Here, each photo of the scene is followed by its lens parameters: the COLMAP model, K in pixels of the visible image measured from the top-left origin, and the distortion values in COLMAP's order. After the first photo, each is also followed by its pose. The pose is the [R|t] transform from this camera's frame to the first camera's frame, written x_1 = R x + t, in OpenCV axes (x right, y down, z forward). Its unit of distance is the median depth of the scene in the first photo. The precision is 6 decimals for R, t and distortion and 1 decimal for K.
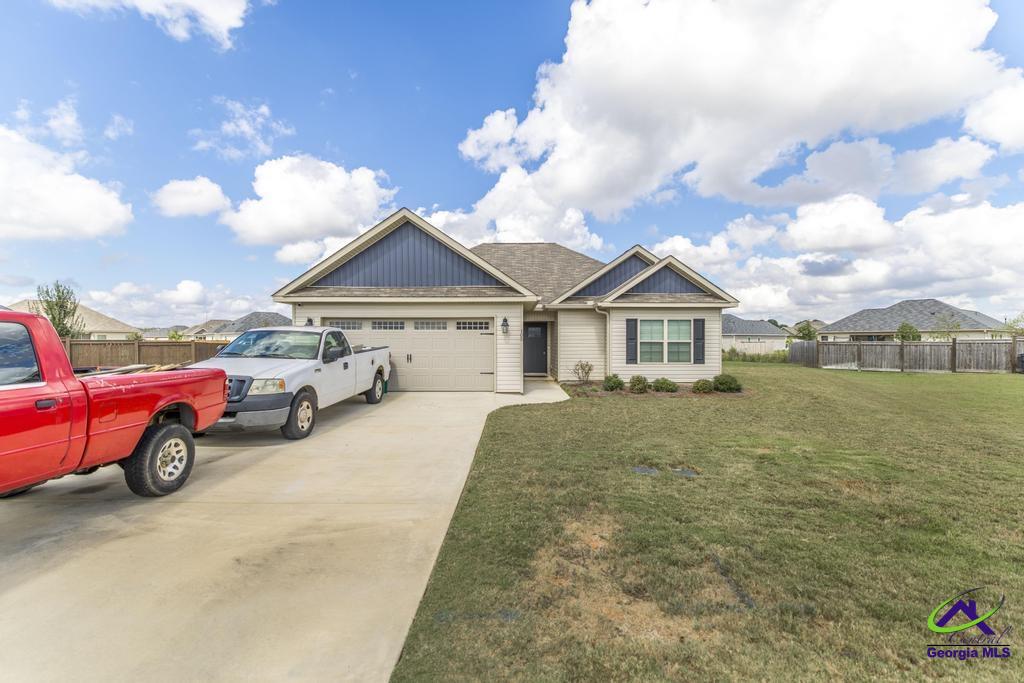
lens RADIAL K [[450.5, 0, 520.6], [0, 450.5, 344.4], [0, 0, 1]] dist [-0.001231, 0.000278]
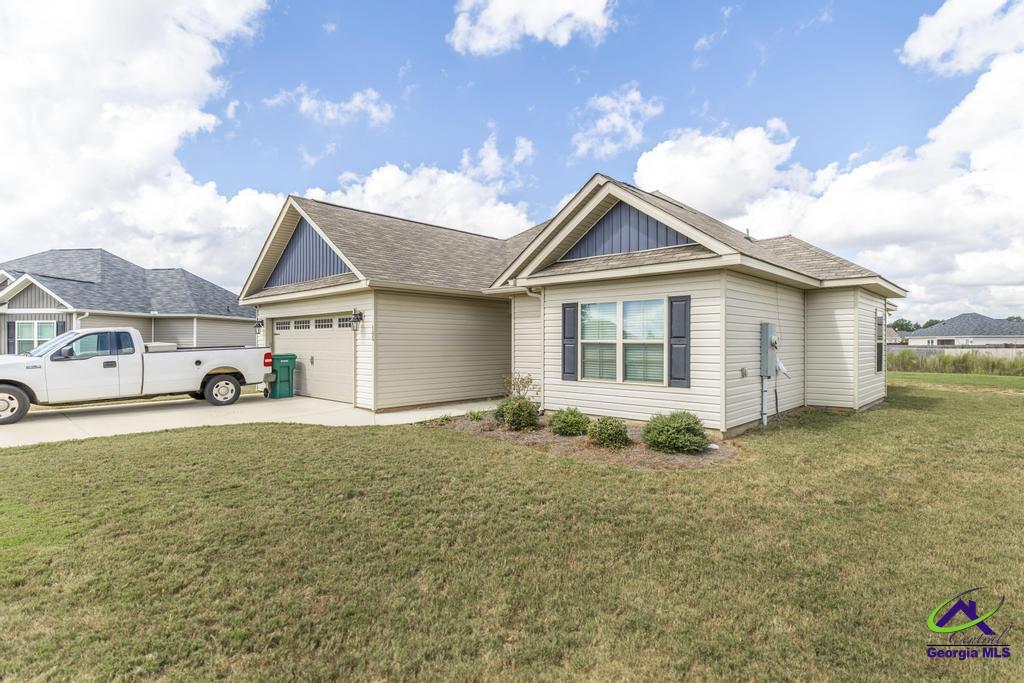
lens RADIAL K [[514.8, 0, 522.9], [0, 514.8, 344.5], [0, 0, 1]] dist [0.001418, 0.000090]
pose [[0.716965, 0.002630, -0.697104, 0.683171], [-0.007173, 0.999968, -0.003605, -0.000392], [0.697072, 0.007585, 0.716961, 0.487024]]
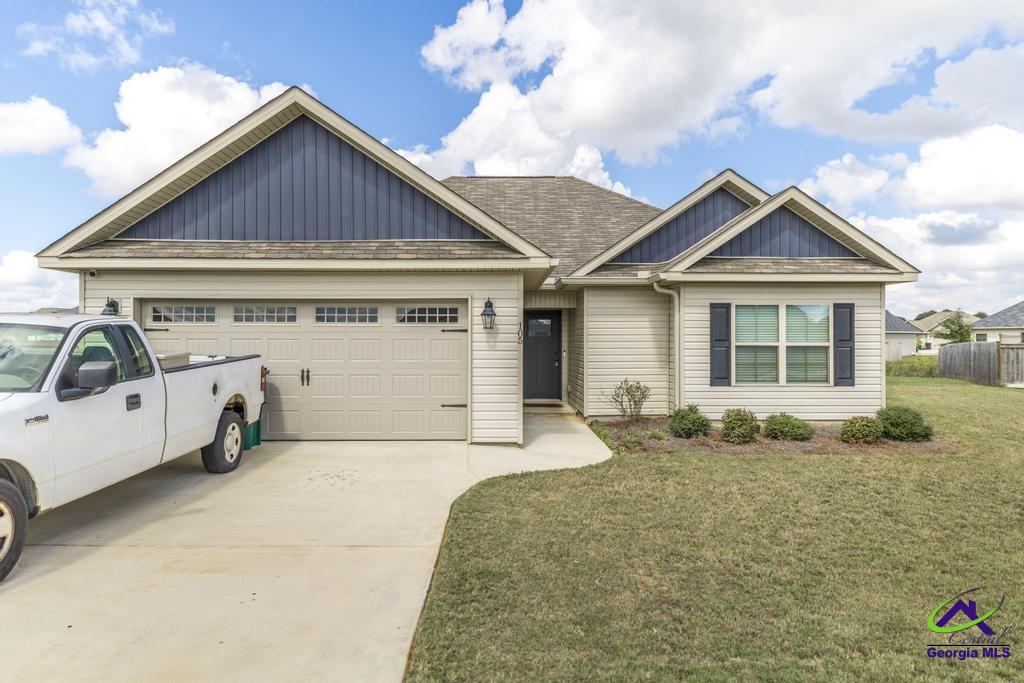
lens RADIAL K [[668.9, 0, 512.0], [0, 668.9, 341.5], [0, 0, 1]] dist [0.009234, 0.001654]
pose [[0.999998, 0.001281, 0.001391, -0.007060], [-0.001272, 0.999979, -0.006392, -0.005055], [-0.001399, 0.006391, 0.999979, 0.192905]]
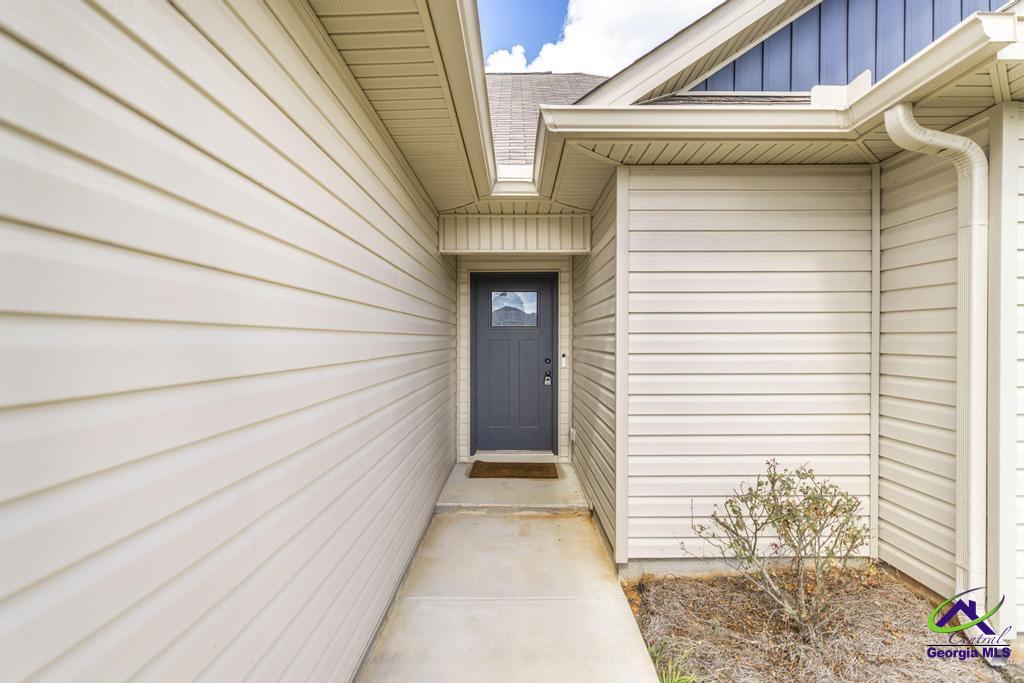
lens RADIAL K [[514.8, 0, 522.9], [0, 514.8, 344.5], [0, 0, 1]] dist [0.001418, 0.000090]
pose [[0.999842, 0.007444, -0.016124, 0.052953], [-0.007485, 0.999969, -0.002477, -0.004116], [0.016105, 0.002598, 0.999867, 0.862536]]
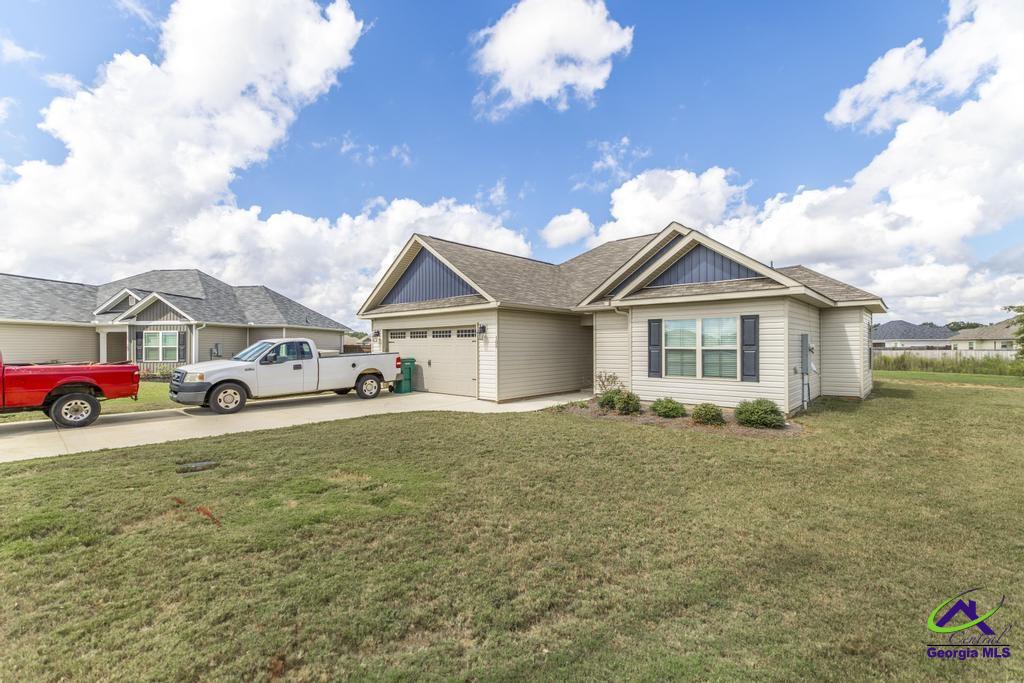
lens RADIAL K [[450.5, 0, 520.6], [0, 450.5, 344.4], [0, 0, 1]] dist [-0.001231, 0.000278]
pose [[0.736149, -0.005432, -0.676798, 0.615096], [-0.003237, 0.999928, -0.011547, -0.003839], [0.676812, 0.010692, 0.736078, 0.274656]]
